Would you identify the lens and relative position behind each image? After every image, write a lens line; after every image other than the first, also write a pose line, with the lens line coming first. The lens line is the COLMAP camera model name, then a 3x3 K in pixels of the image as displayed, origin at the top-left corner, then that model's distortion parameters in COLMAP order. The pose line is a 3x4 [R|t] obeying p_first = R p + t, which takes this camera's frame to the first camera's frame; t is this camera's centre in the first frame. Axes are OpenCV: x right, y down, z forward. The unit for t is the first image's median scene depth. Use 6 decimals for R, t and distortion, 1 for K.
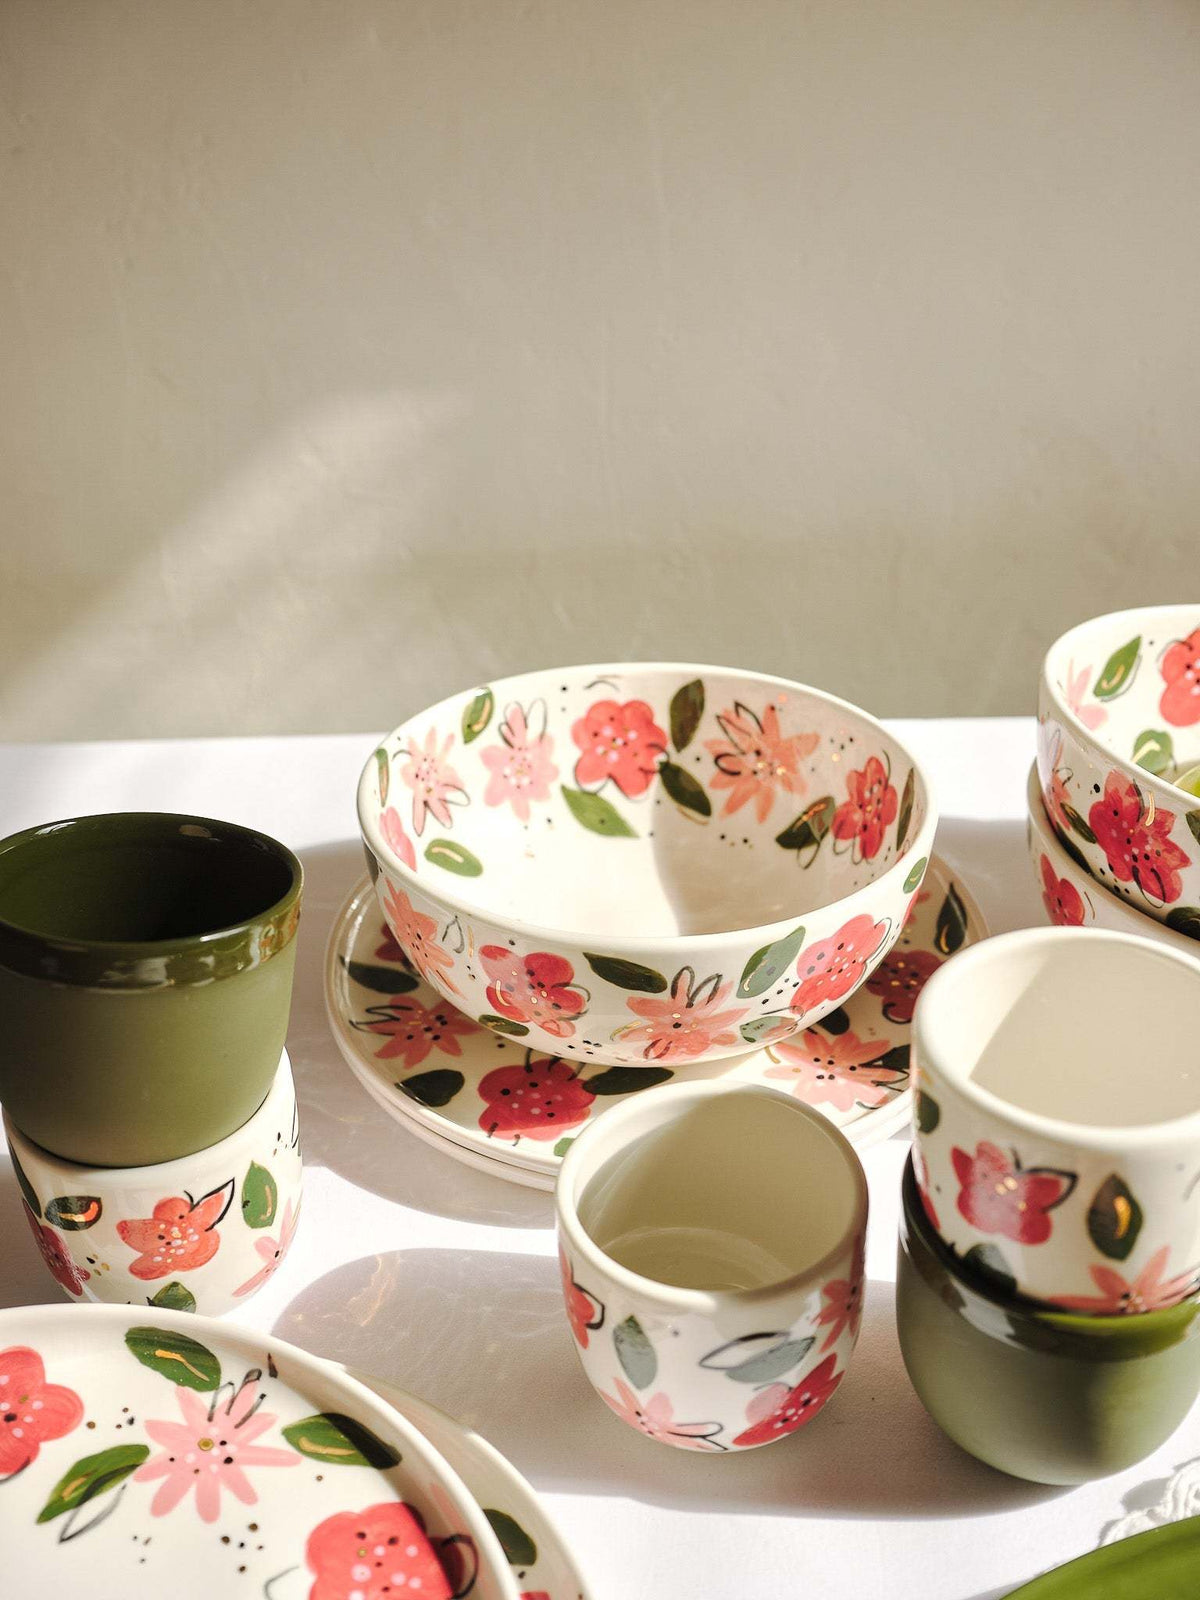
lens RADIAL K [[1813.3, 0, 607.1], [0, 1813.3, 770.4], [0, 0, 1]] dist [-0.015940, -0.034139]
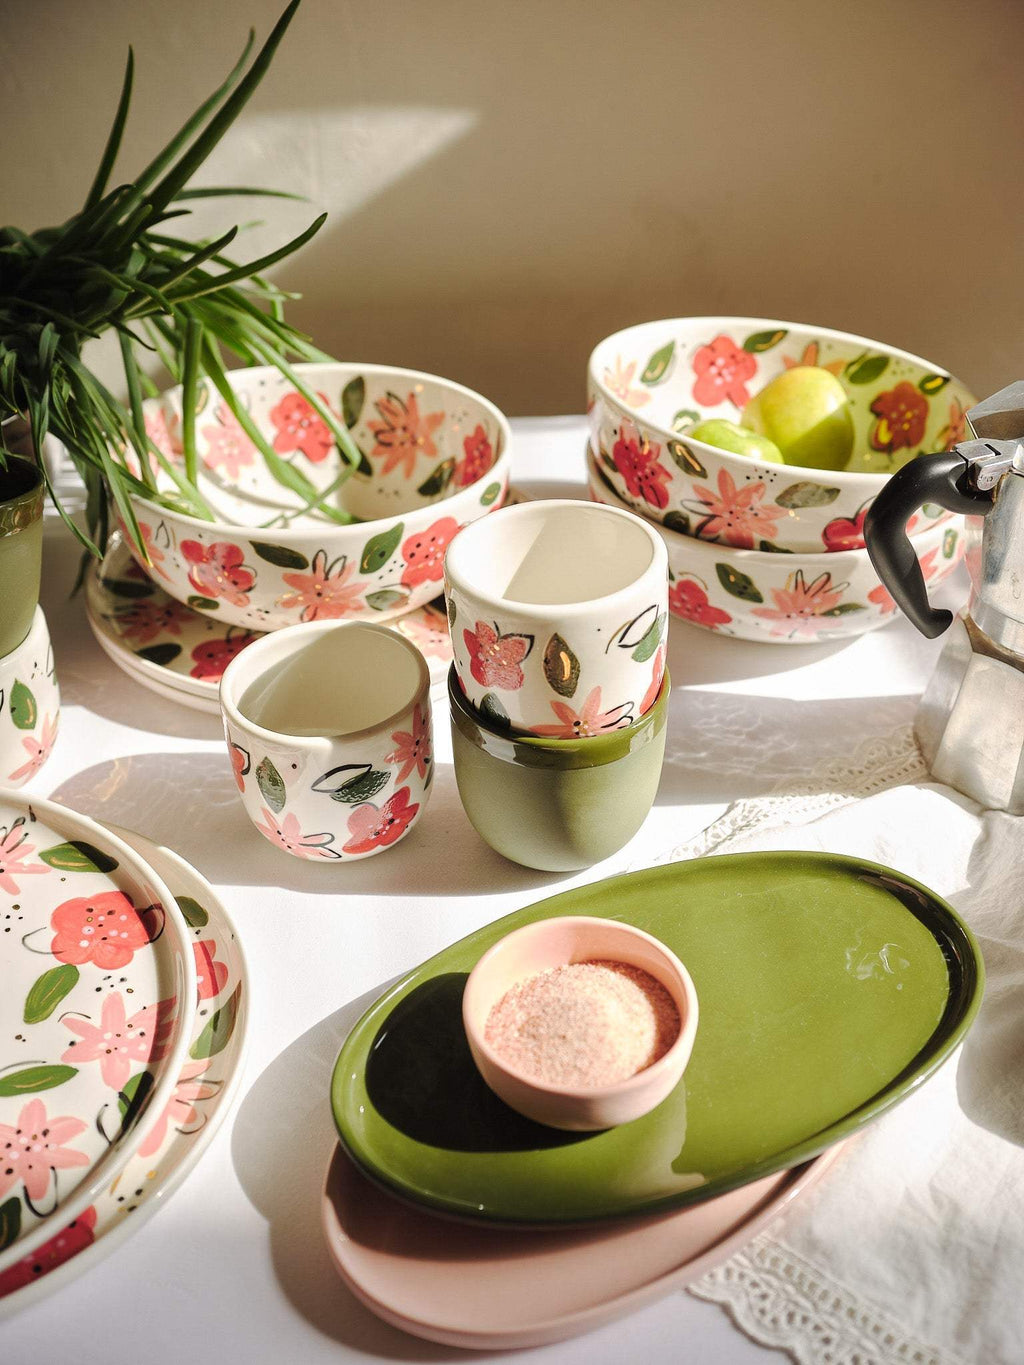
lens RADIAL K [[1589.1, 0, 562.7], [0, 1589.1, 650.2], [0, 0, 1]] dist [-0.027823, -0.034220]
pose [[0.996985, -0.019417, 0.075131, 0.137494], [0.015656, 0.998610, 0.050329, 0.125910], [-0.076004, -0.049001, 0.995903, -0.281932]]
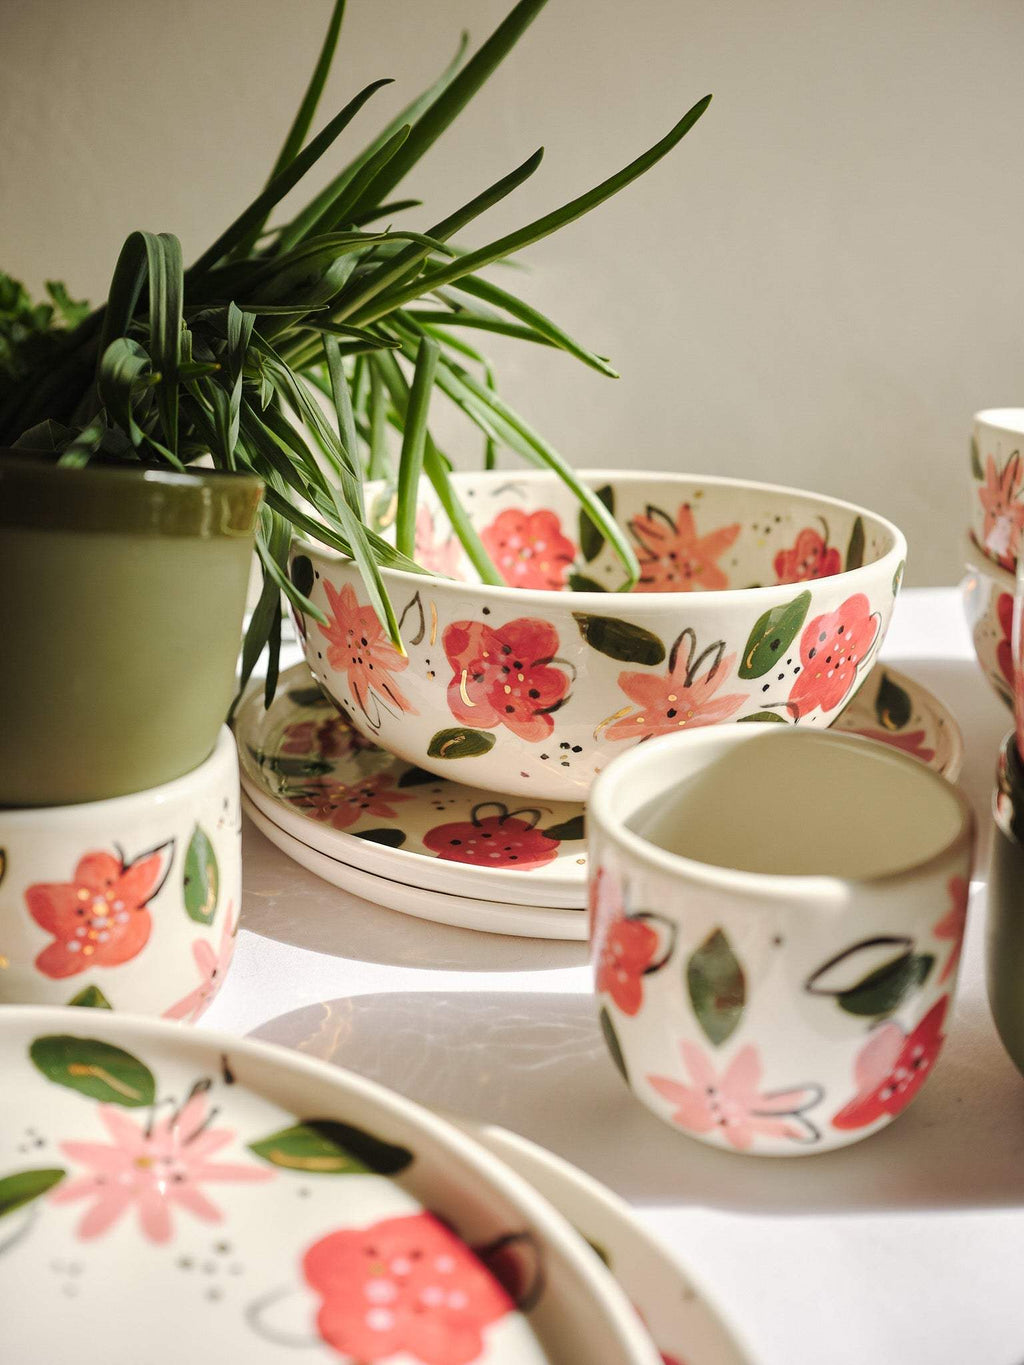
lens RADIAL K [[1546.9, 0, 518.1], [0, 1546.9, 657.3], [0, 0, 1]] dist [-0.015940, -0.034139]
pose [[0.991461, -0.007962, 0.130159, -0.133768], [0.037197, 0.973933, -0.223765, 0.282265], [-0.124984, 0.226696, 0.965913, 0.283935]]
